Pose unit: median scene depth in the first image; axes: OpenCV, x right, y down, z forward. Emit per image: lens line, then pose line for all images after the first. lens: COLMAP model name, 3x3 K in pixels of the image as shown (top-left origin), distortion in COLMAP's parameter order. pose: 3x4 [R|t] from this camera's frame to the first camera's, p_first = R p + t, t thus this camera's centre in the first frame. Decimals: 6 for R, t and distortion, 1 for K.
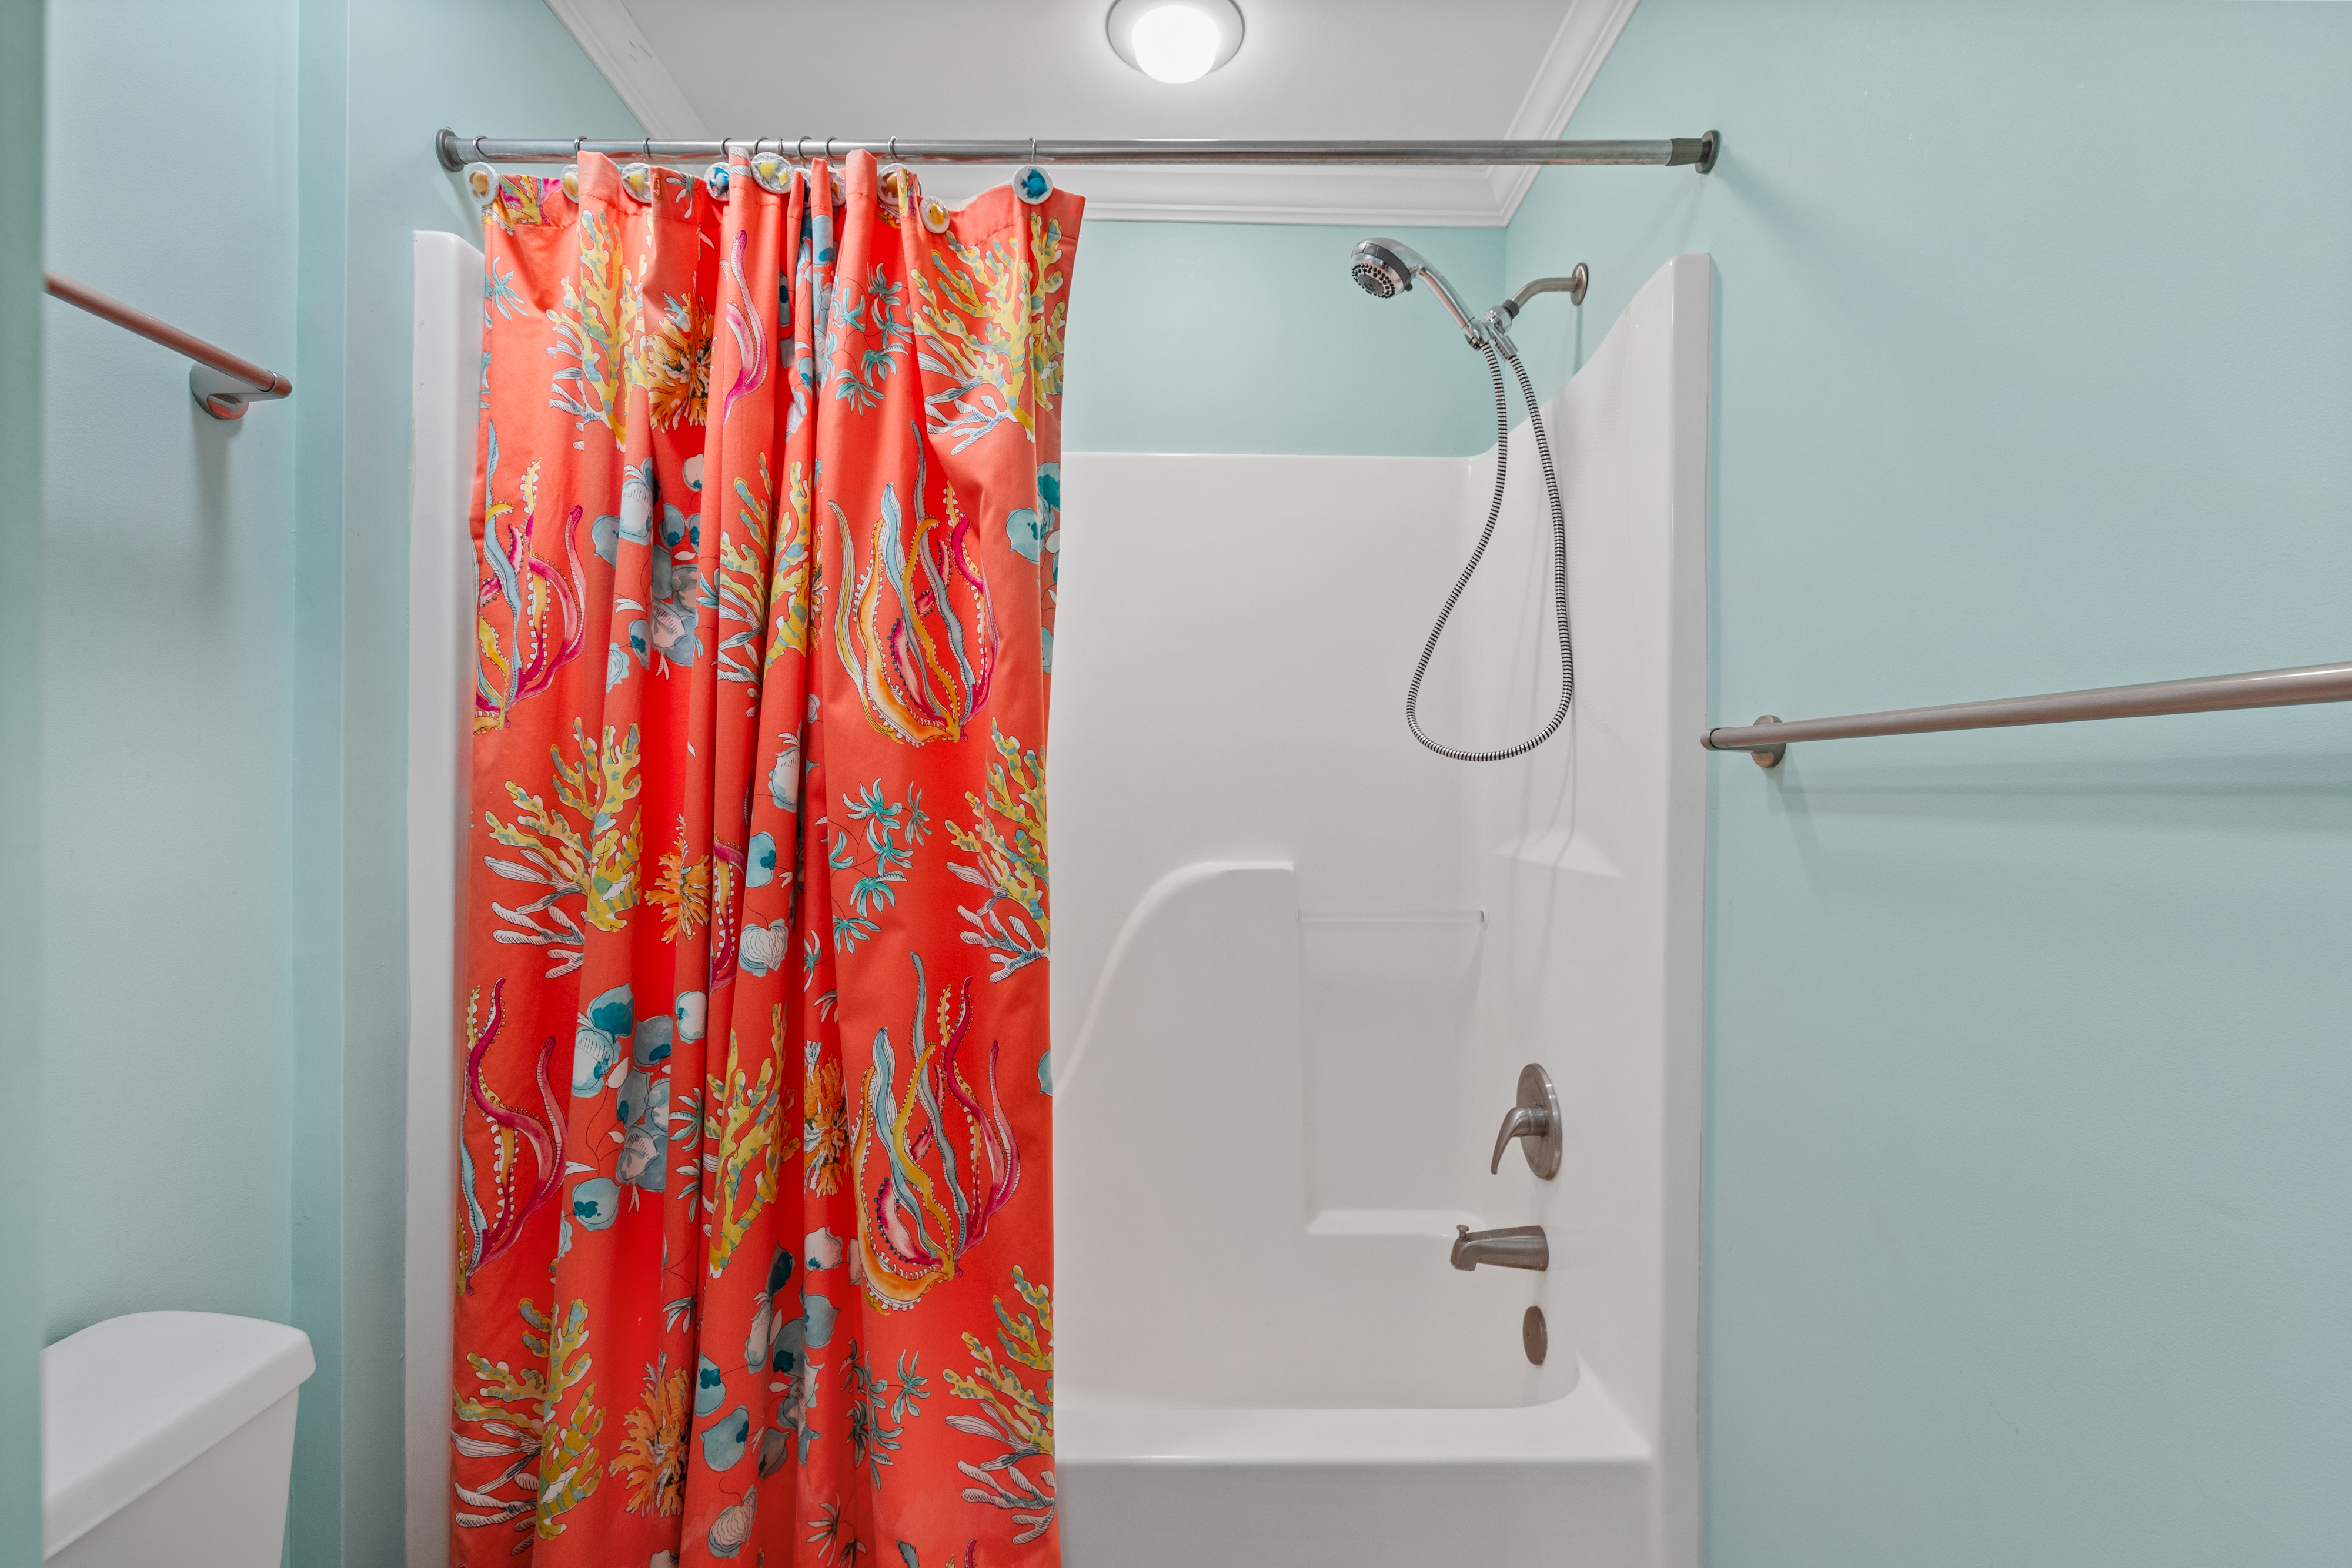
lens RADIAL K [[1062.5, 0, 1188.7], [0, 1062.5, 795.4], [0, 0, 1]] dist [0.002157, 0.000506]
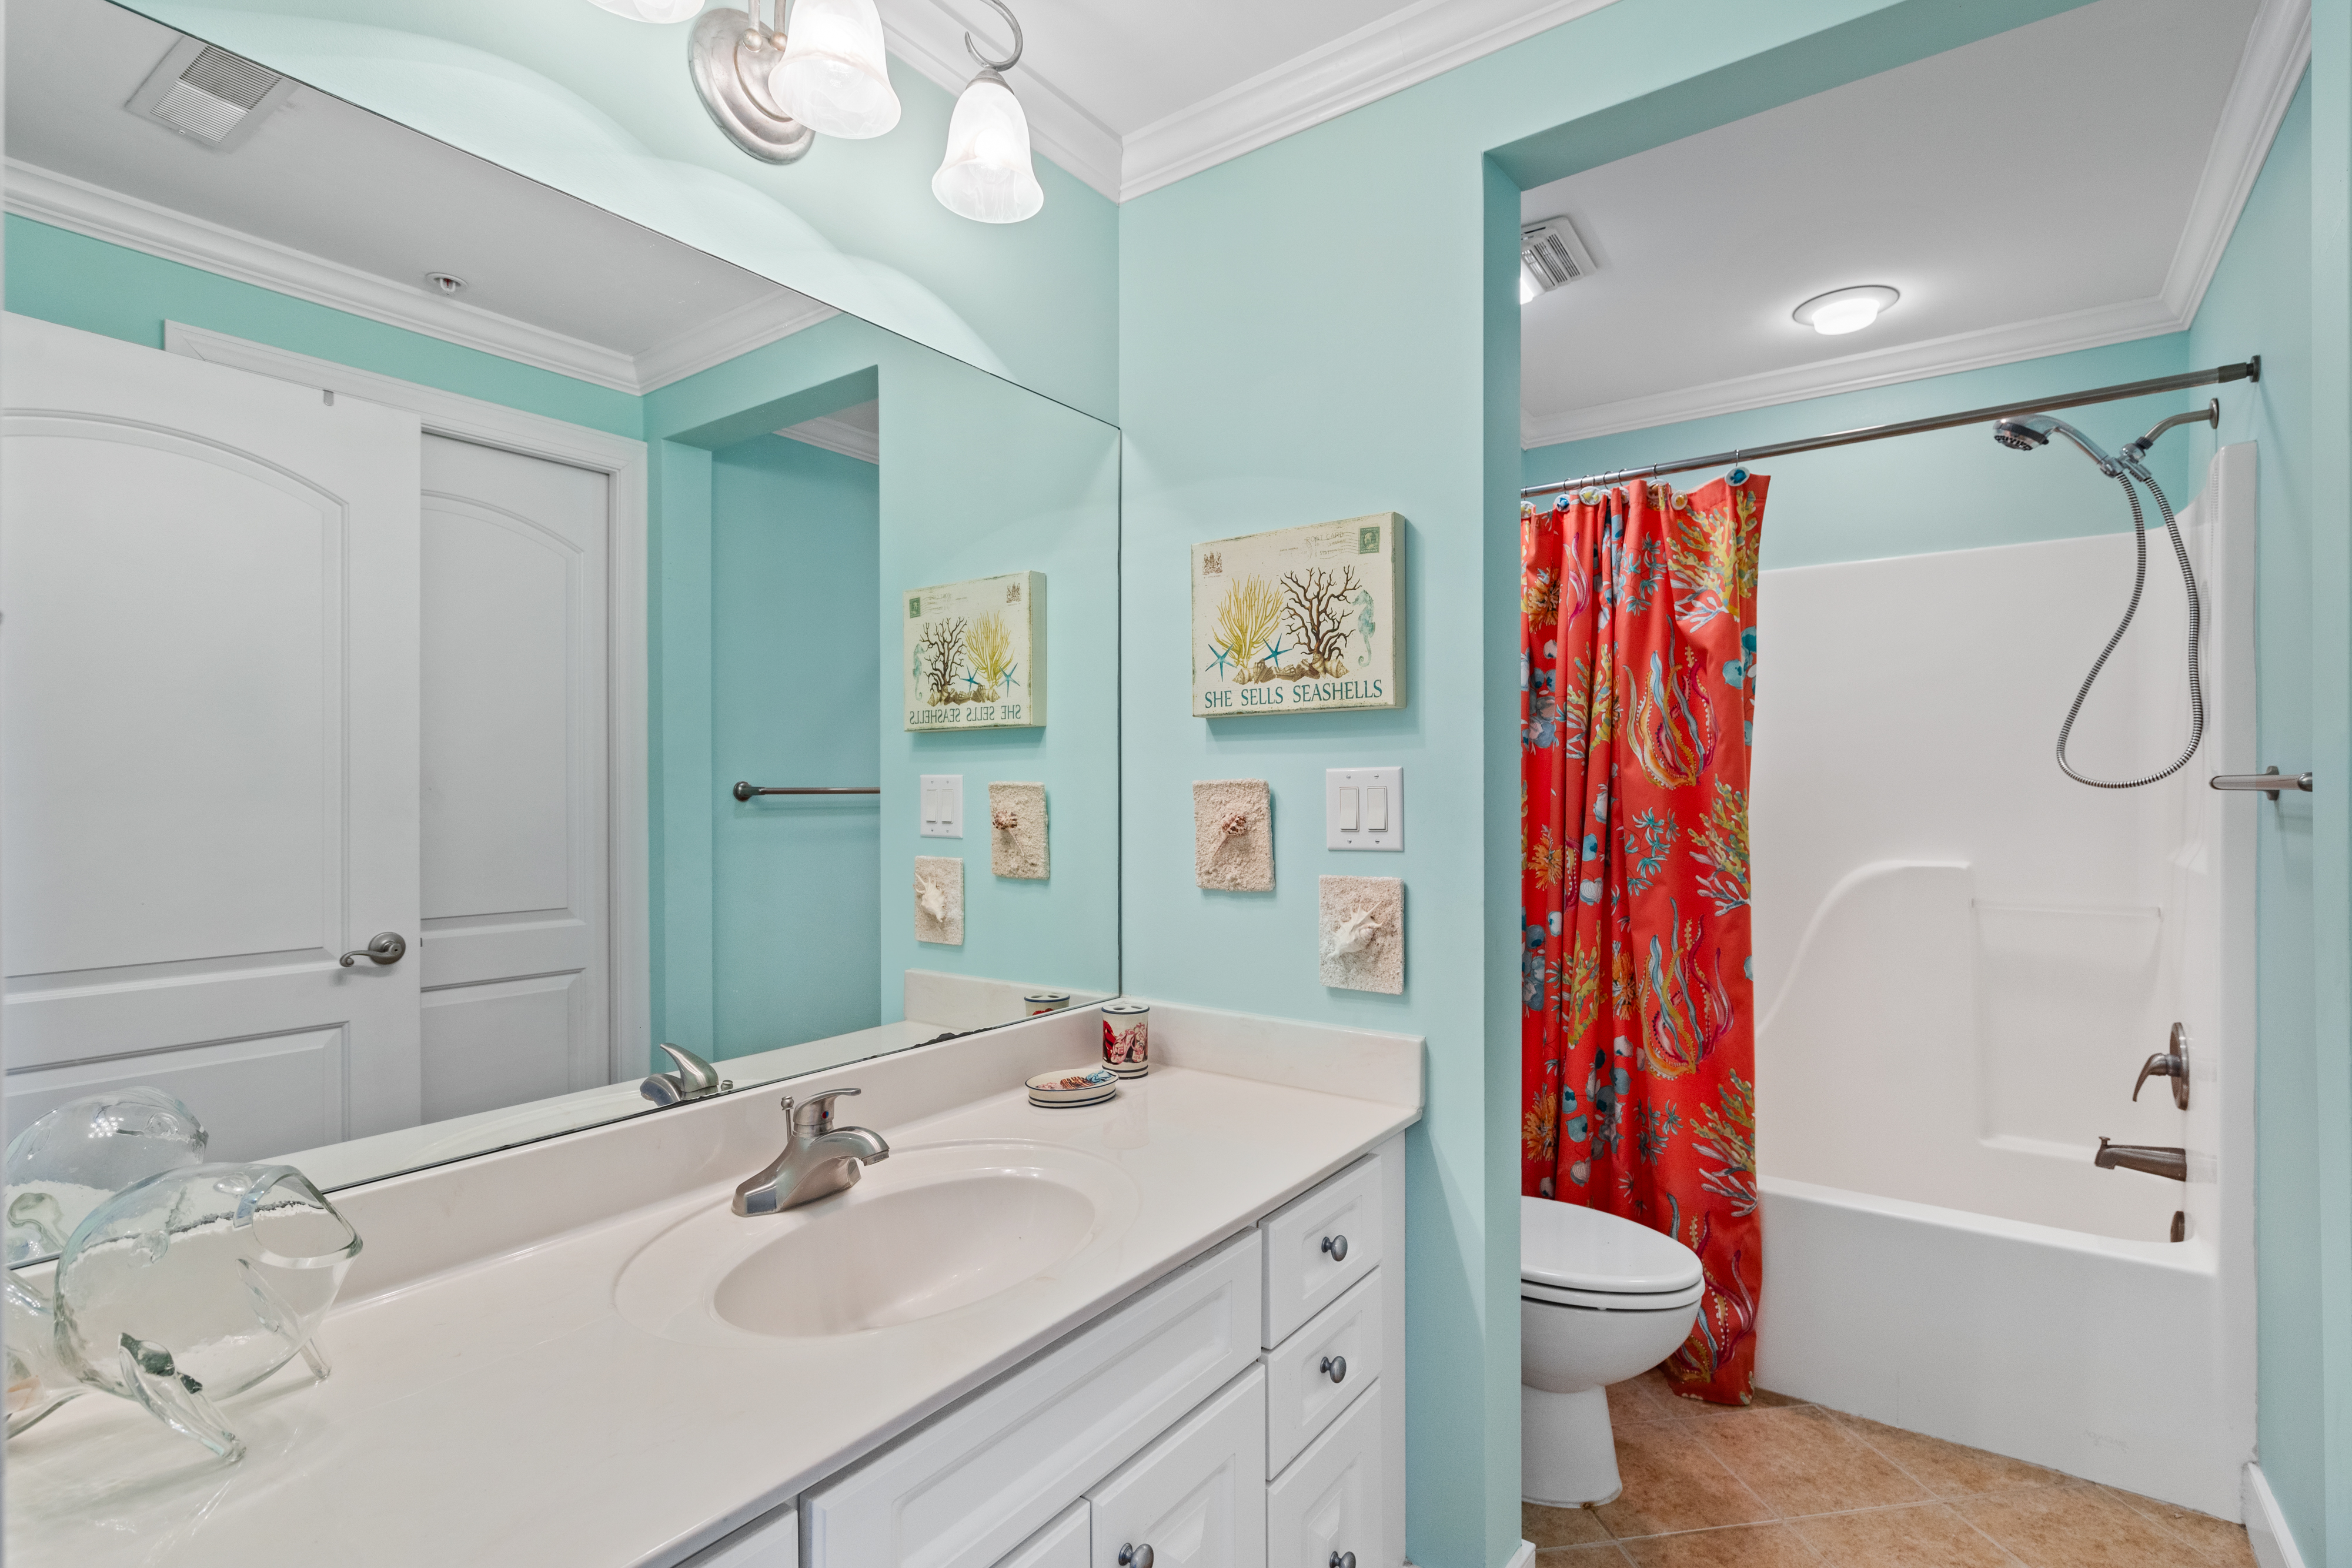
lens RADIAL K [[1136.8, 0, 1173.1], [0, 1136.8, 790.1], [0, 0, 1]] dist [0.001753, -0.000450]
pose [[0.805606, -0.008714, -0.592387, 0.229390], [0.005313, 0.999958, -0.007484, -0.035031], [0.592427, 0.002882, 0.805619, -1.162671]]
